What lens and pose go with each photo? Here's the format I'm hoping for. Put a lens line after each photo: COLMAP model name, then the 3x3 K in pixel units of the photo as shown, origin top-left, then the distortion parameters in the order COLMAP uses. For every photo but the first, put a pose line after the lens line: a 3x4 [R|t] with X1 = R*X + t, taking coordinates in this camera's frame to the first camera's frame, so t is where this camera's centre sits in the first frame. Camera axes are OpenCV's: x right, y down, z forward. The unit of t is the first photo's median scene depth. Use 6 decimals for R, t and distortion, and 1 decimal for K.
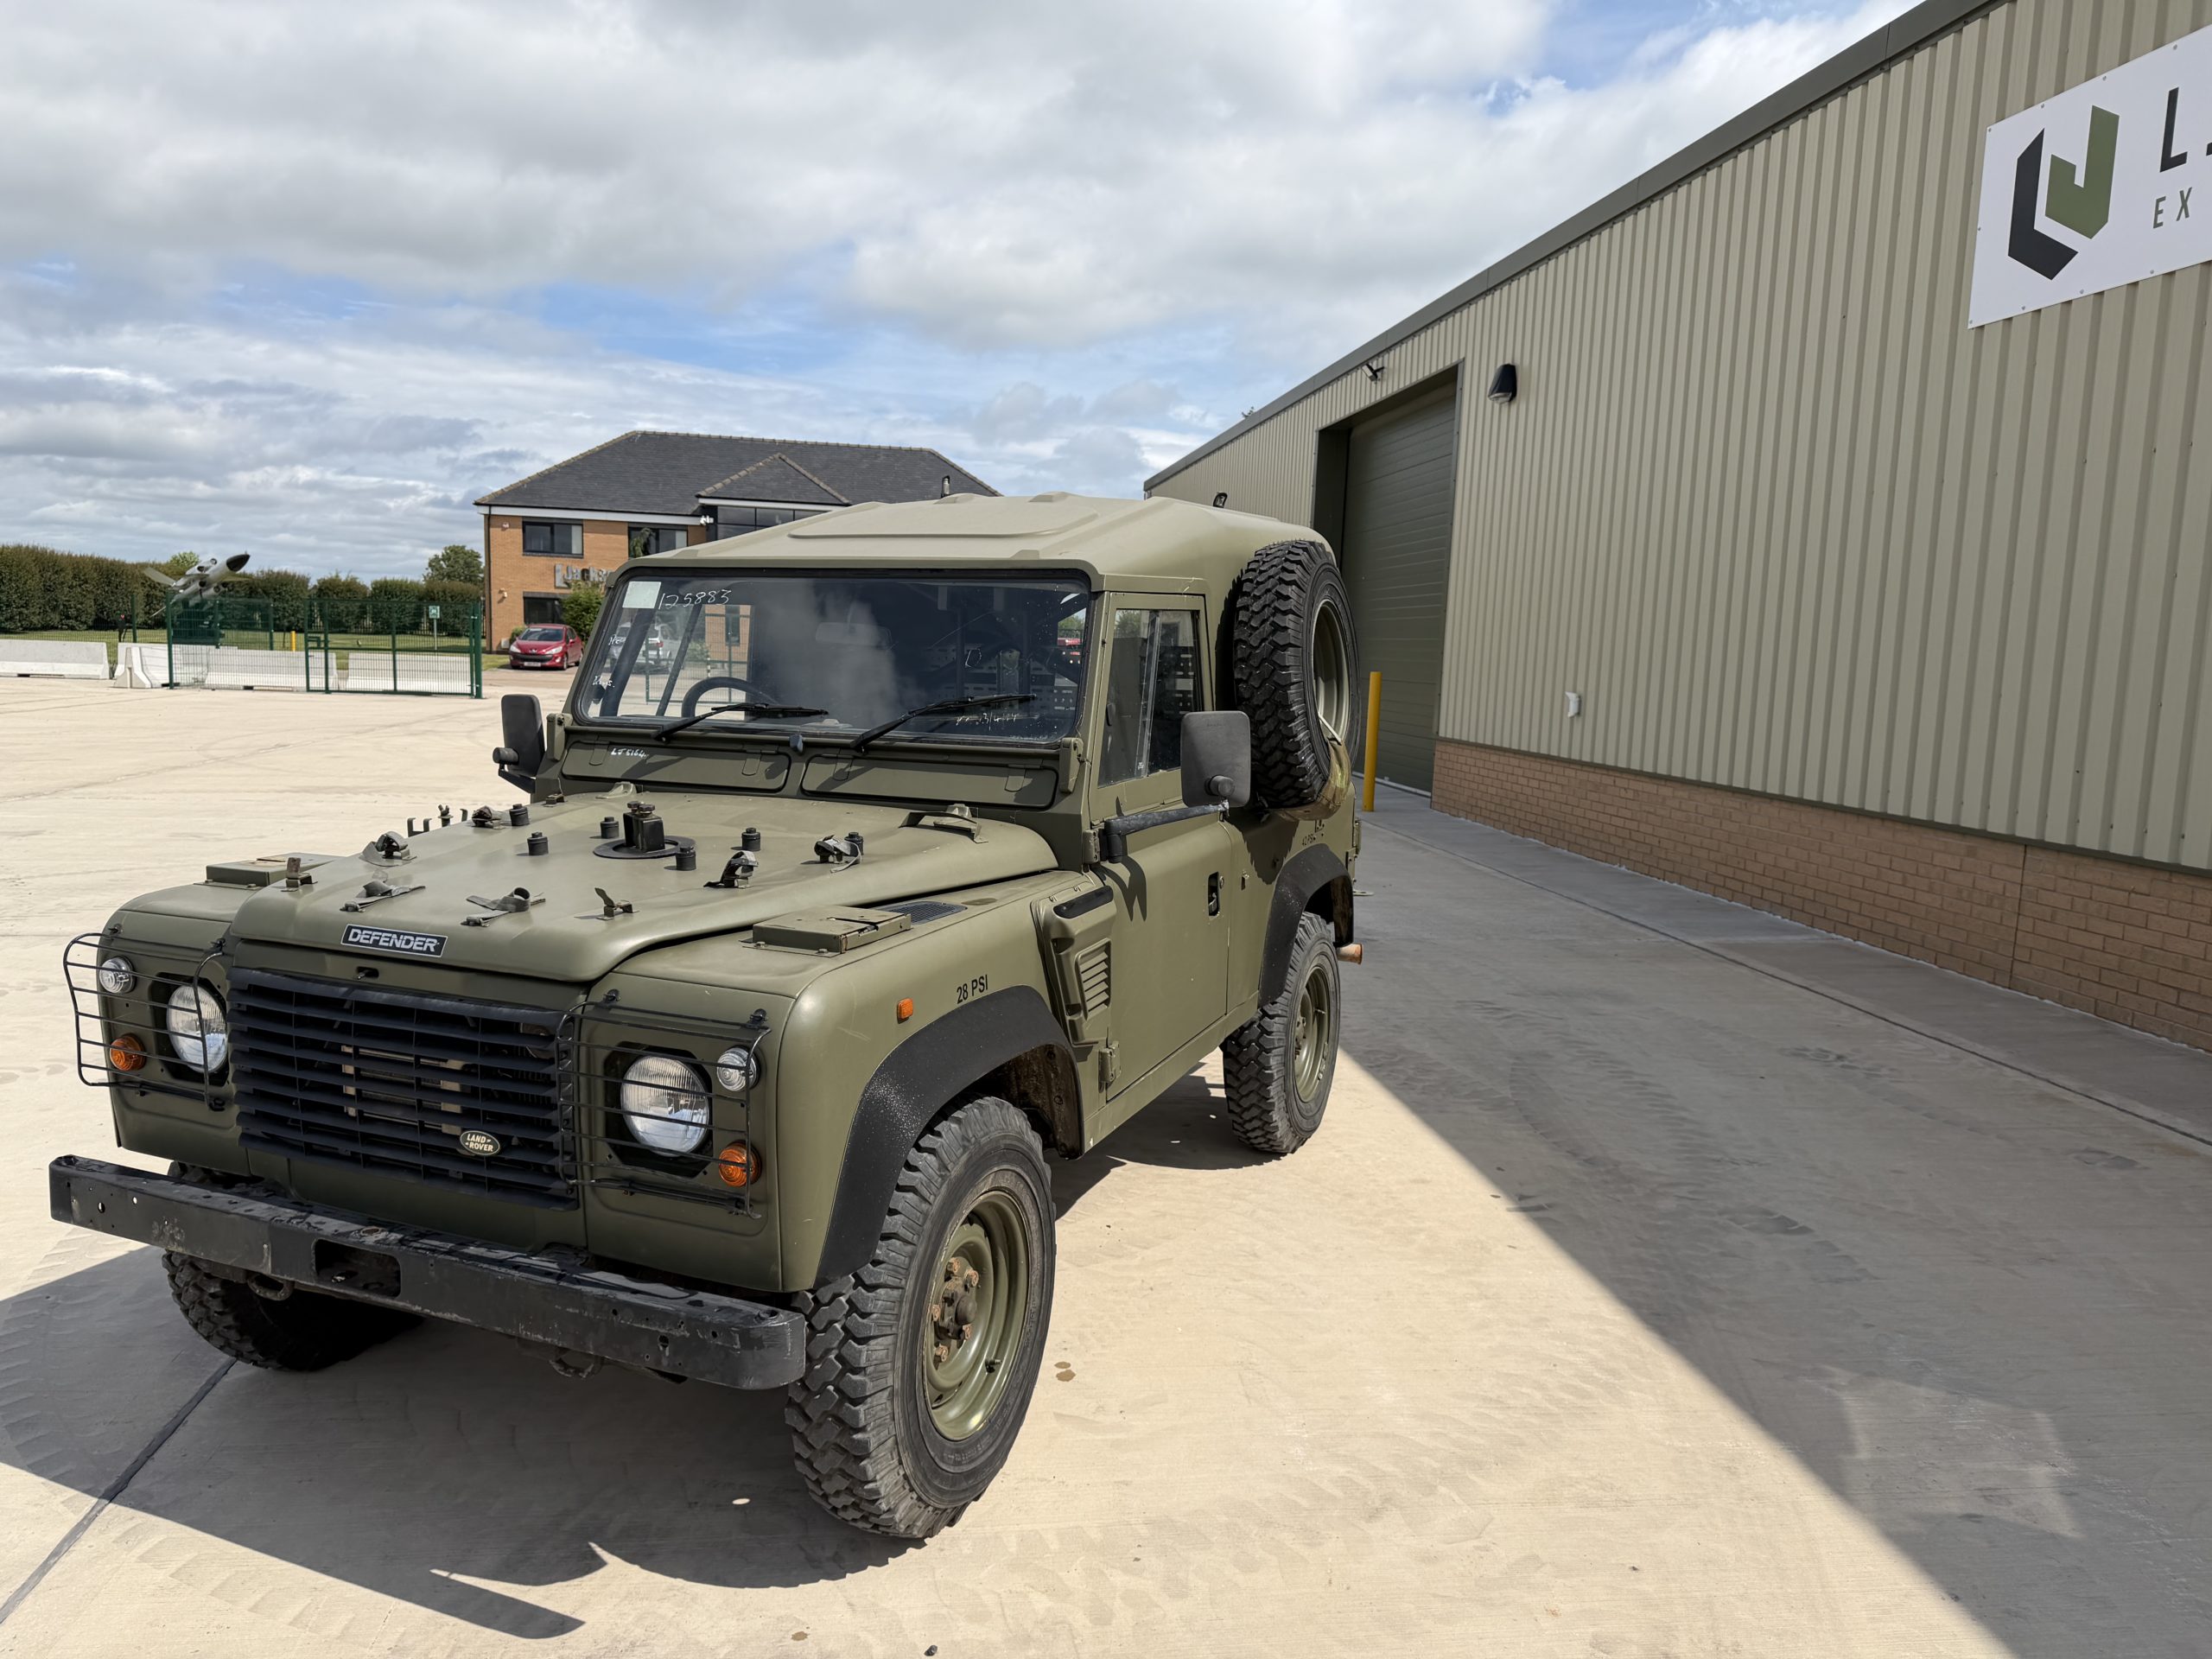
lens RADIAL K [[1558.0, 0, 1096.2], [0, 1558.0, 839.2], [0, 0, 1]] dist [0.031087, -0.038478]
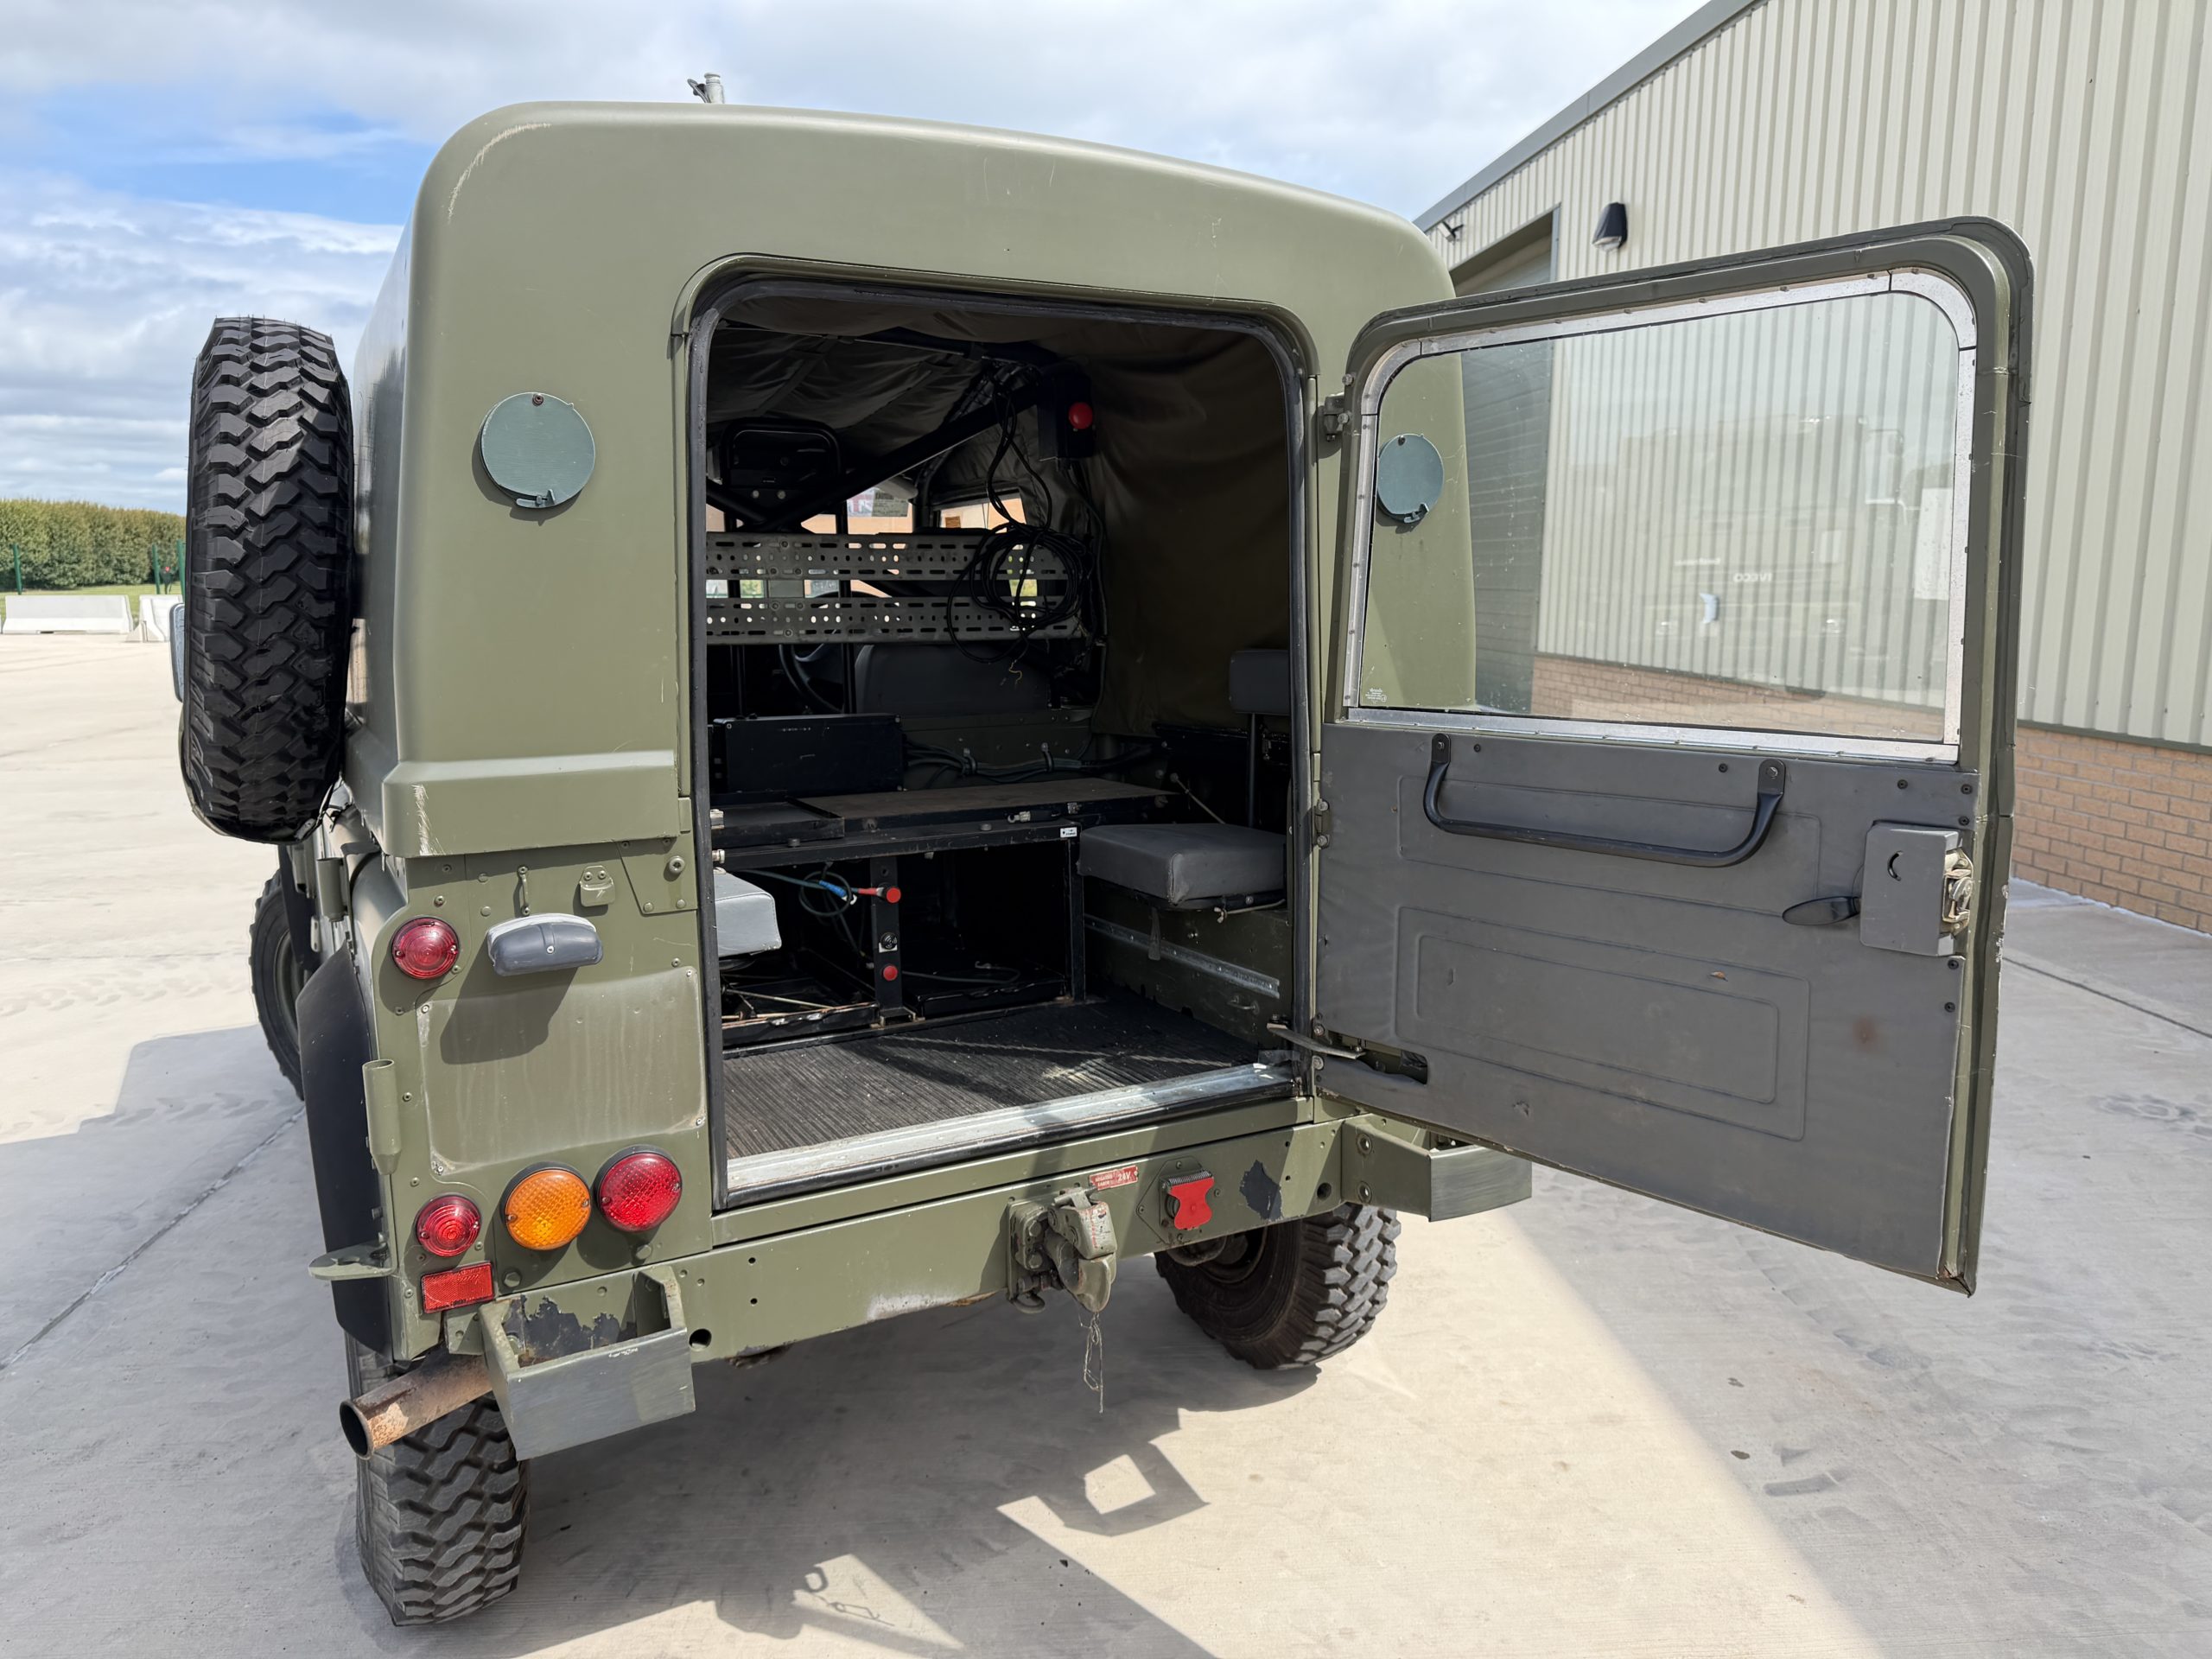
lens RADIAL K [[1558.0, 0, 1089.7], [0, 1558.0, 838.1], [0, 0, 1]] dist [0.031087, -0.038478]
pose [[0.998421, -0.025039, -0.050280, 0.025164], [0.027398, 0.998529, 0.046792, -0.018651], [0.049034, -0.048095, 0.997638, 0.217970]]
